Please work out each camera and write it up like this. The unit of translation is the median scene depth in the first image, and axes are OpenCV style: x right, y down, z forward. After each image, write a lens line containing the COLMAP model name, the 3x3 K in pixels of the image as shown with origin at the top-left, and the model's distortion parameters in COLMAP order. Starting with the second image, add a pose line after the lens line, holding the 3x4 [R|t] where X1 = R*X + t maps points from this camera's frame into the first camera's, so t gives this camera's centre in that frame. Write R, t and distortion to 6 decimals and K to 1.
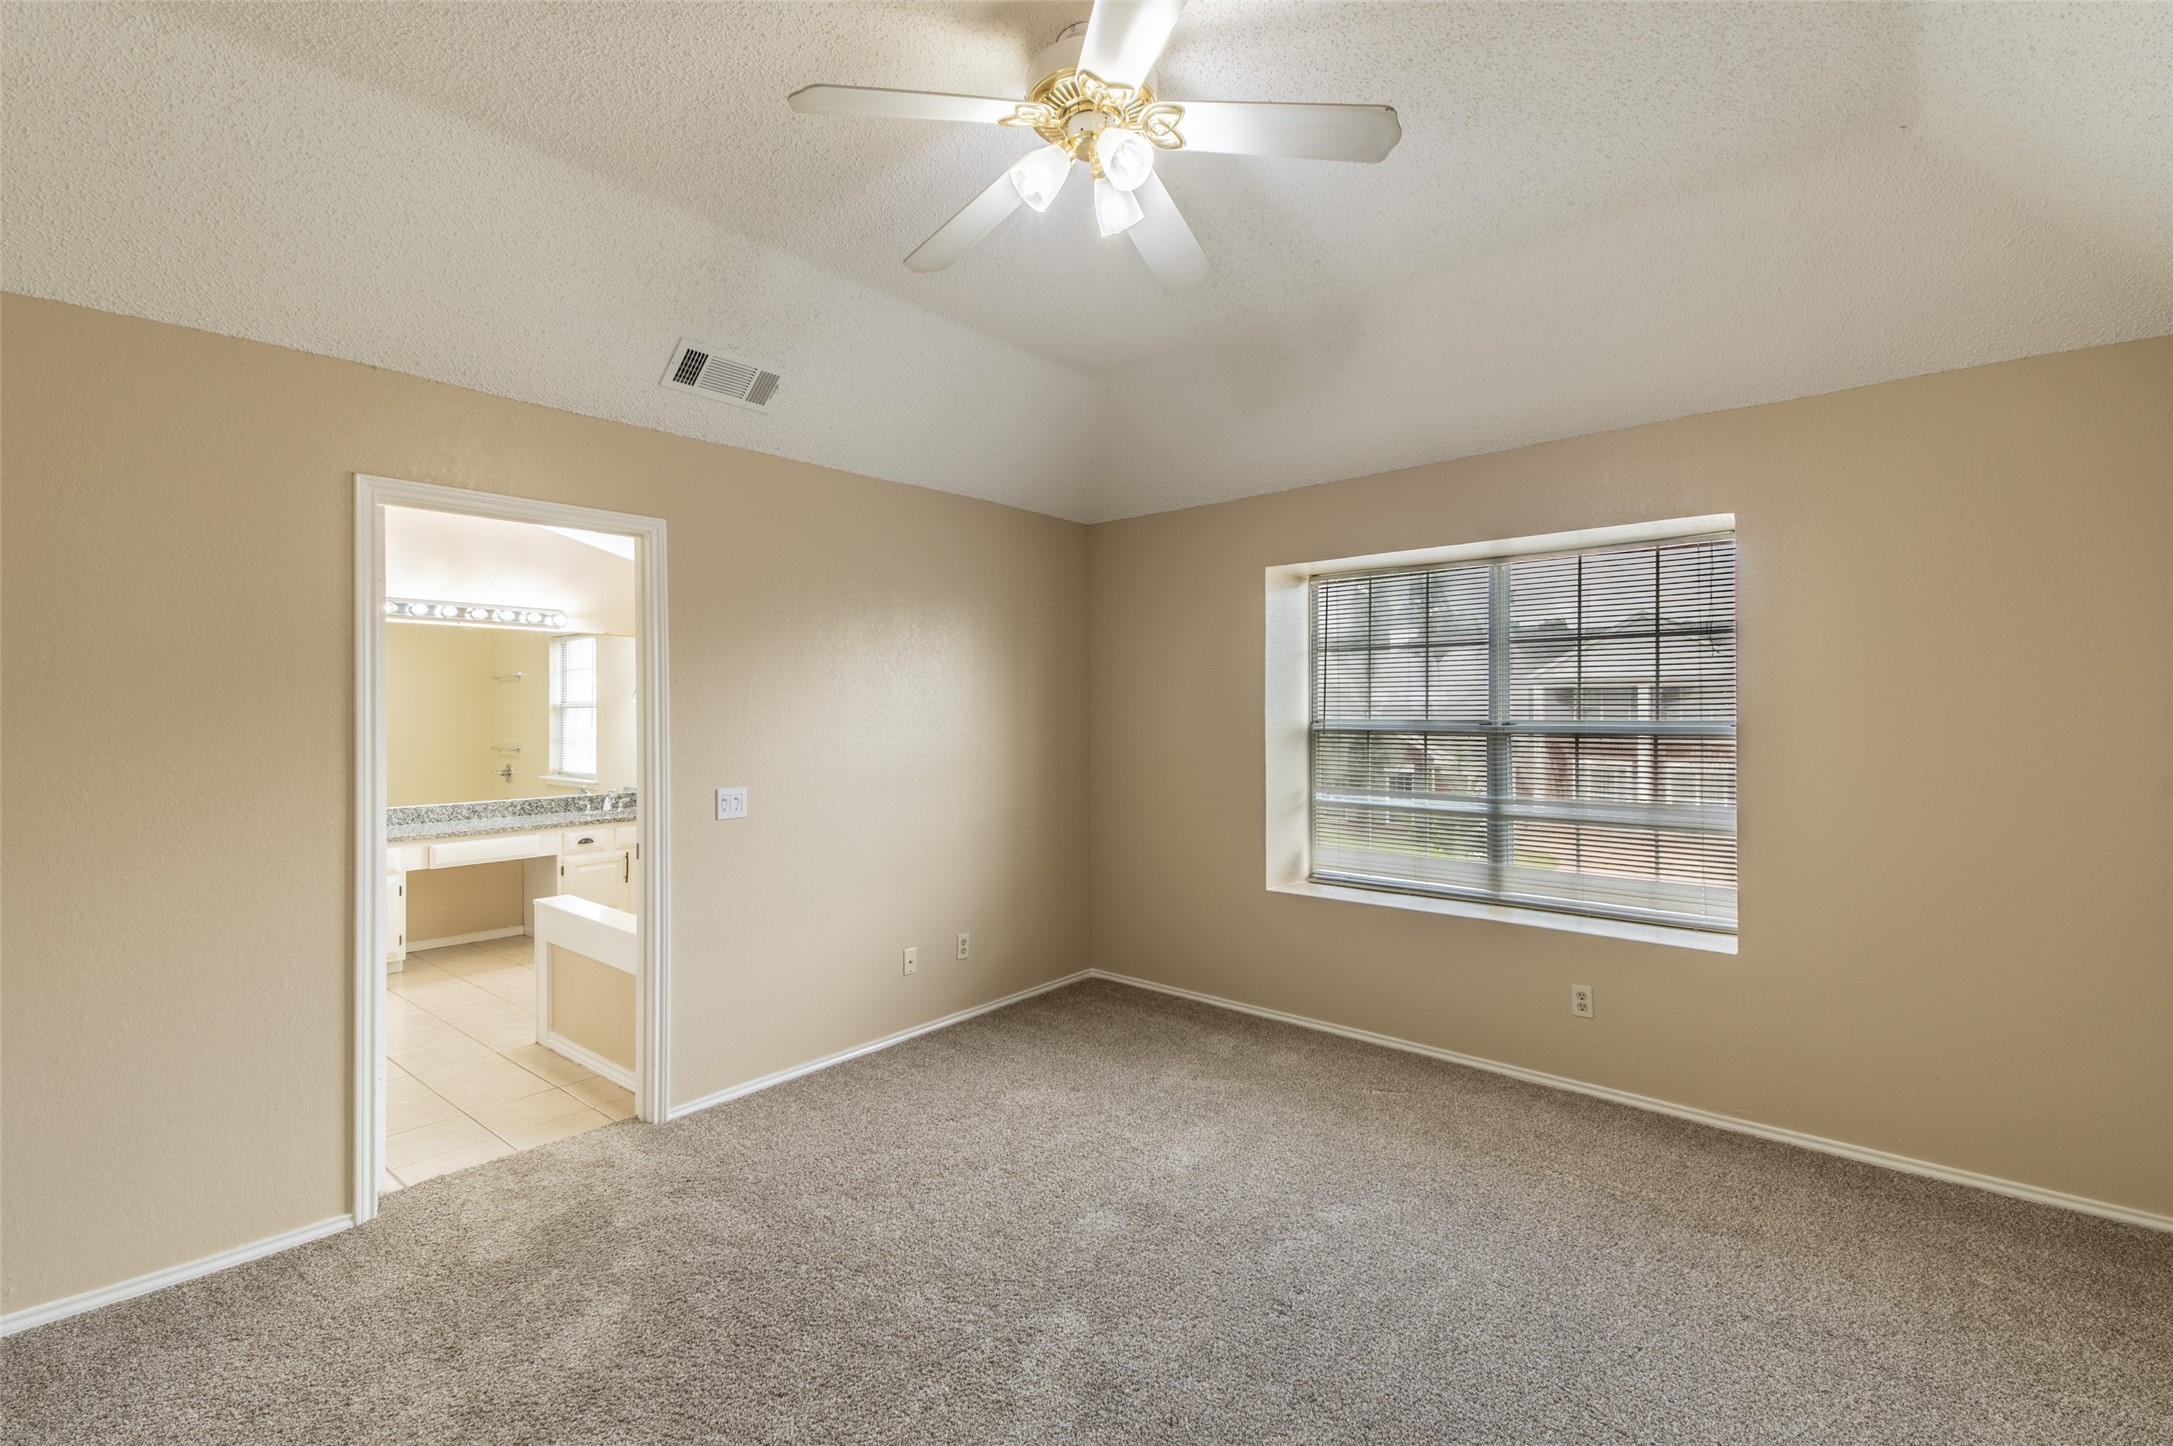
lens RADIAL K [[987.9, 0, 1078.7], [0, 987.9, 705.5], [0, 0, 1]] dist [0.073291, -0.037129]
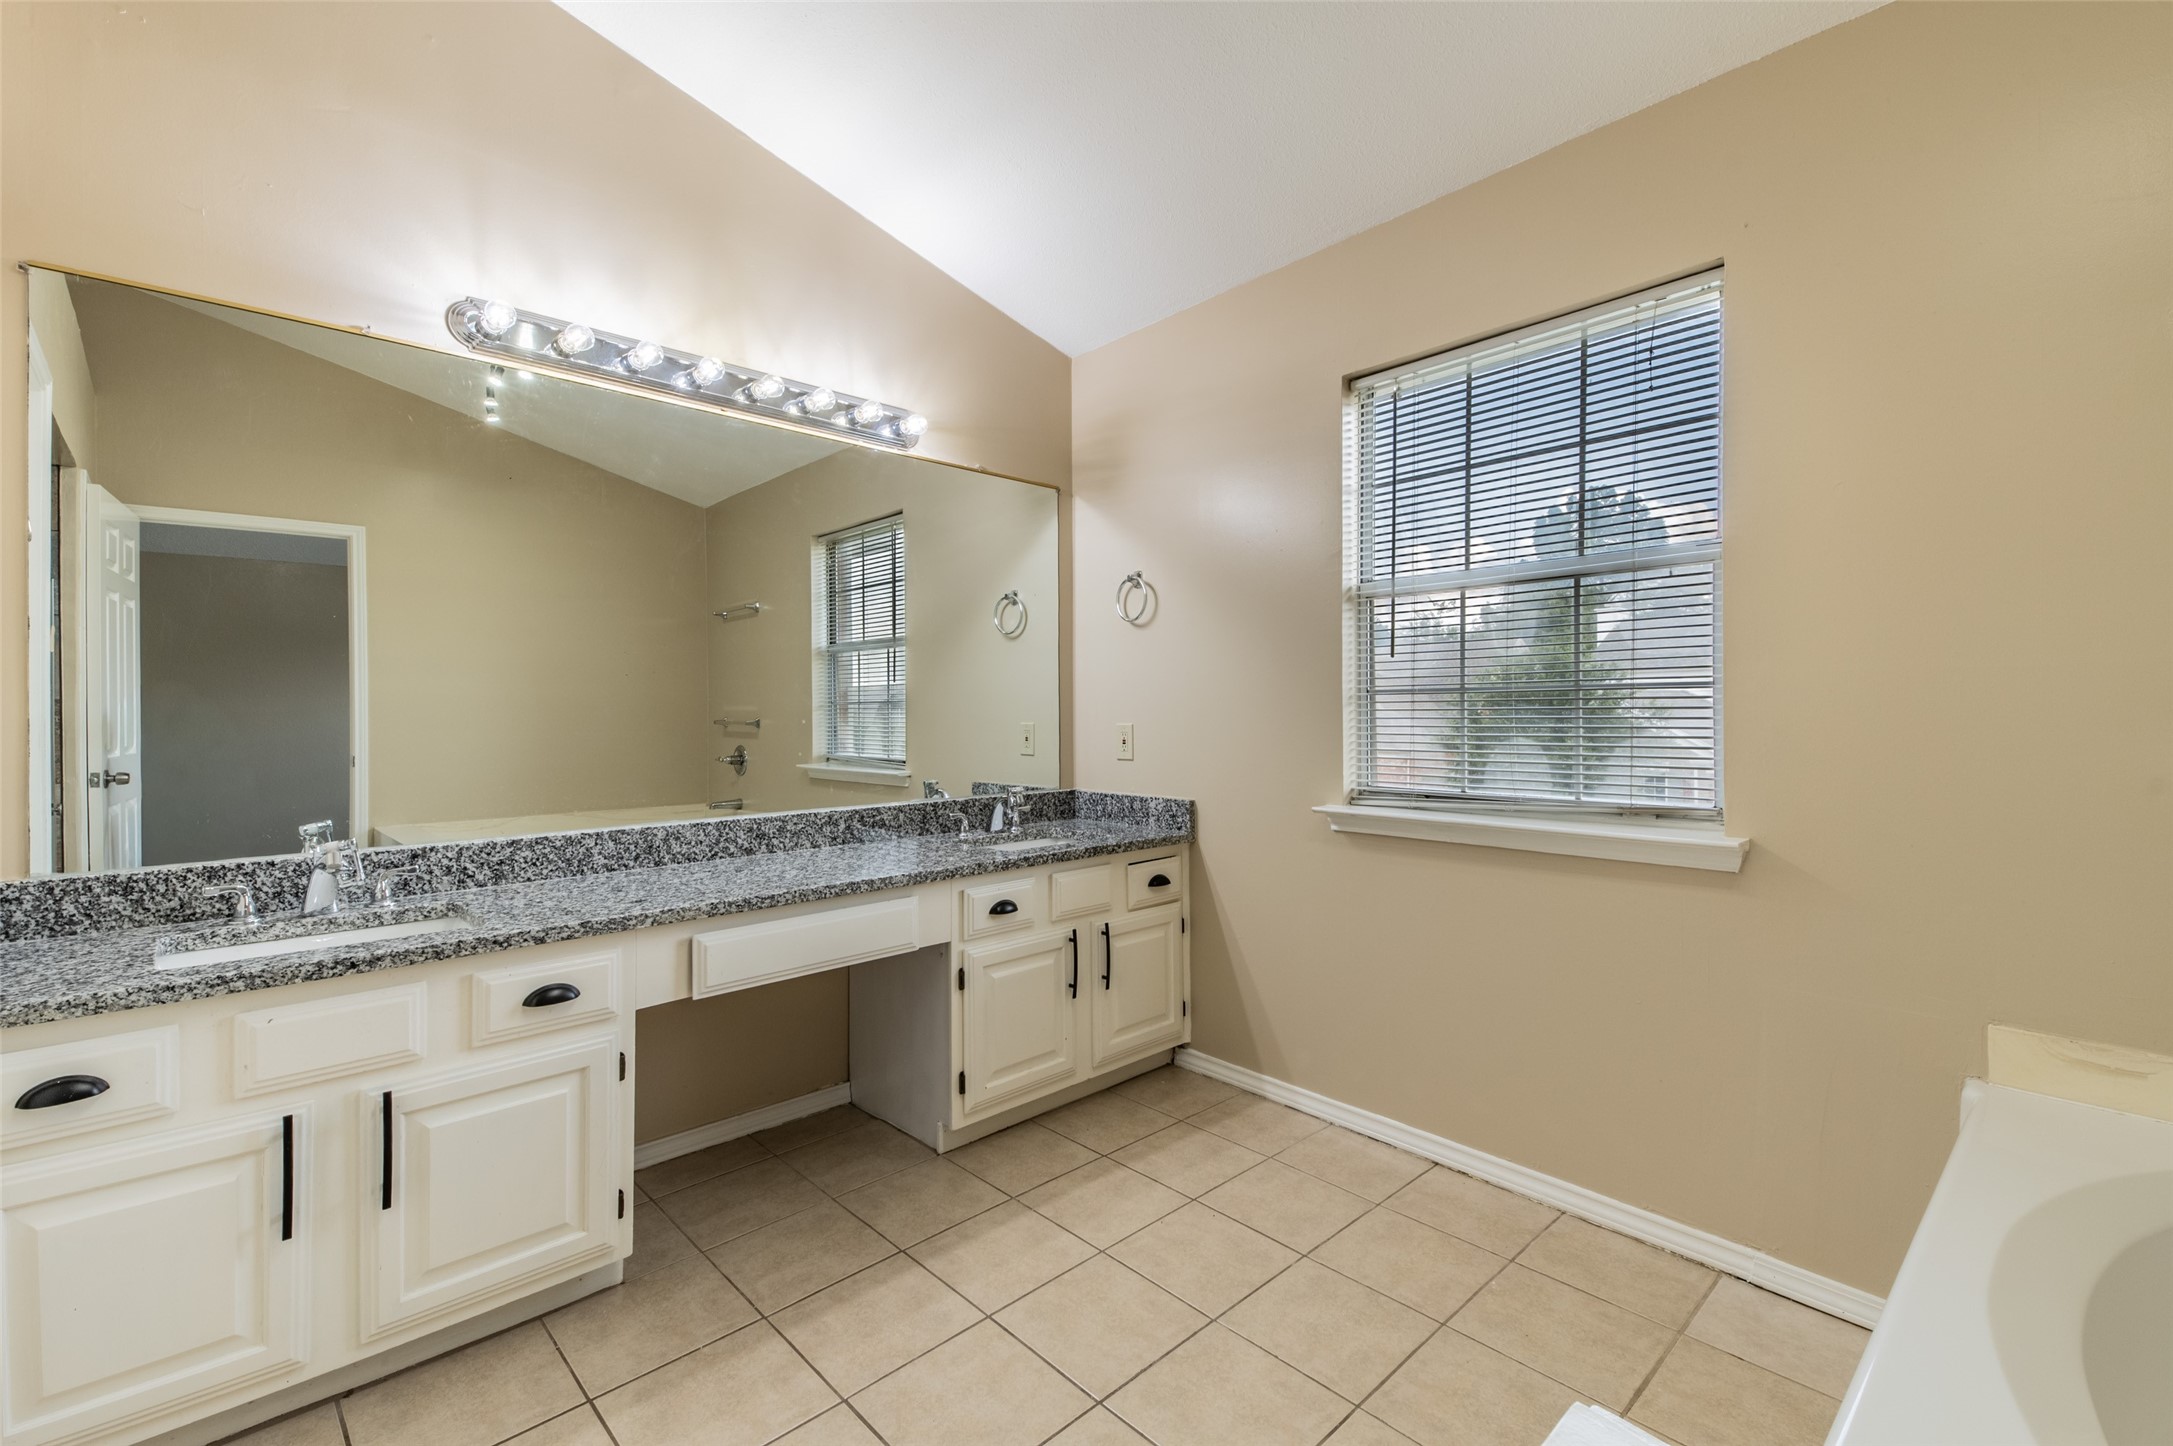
lens RADIAL K [[964.7, 0, 1096.3], [0, 964.7, 710.3], [0, 0, 1]] dist [0.052327, -0.033248]
pose [[0.995834, -0.003075, -0.091137, -0.415329], [0.003478, 0.999985, 0.004262, 0.048988], [0.091122, -0.004561, 0.995829, 0.592912]]
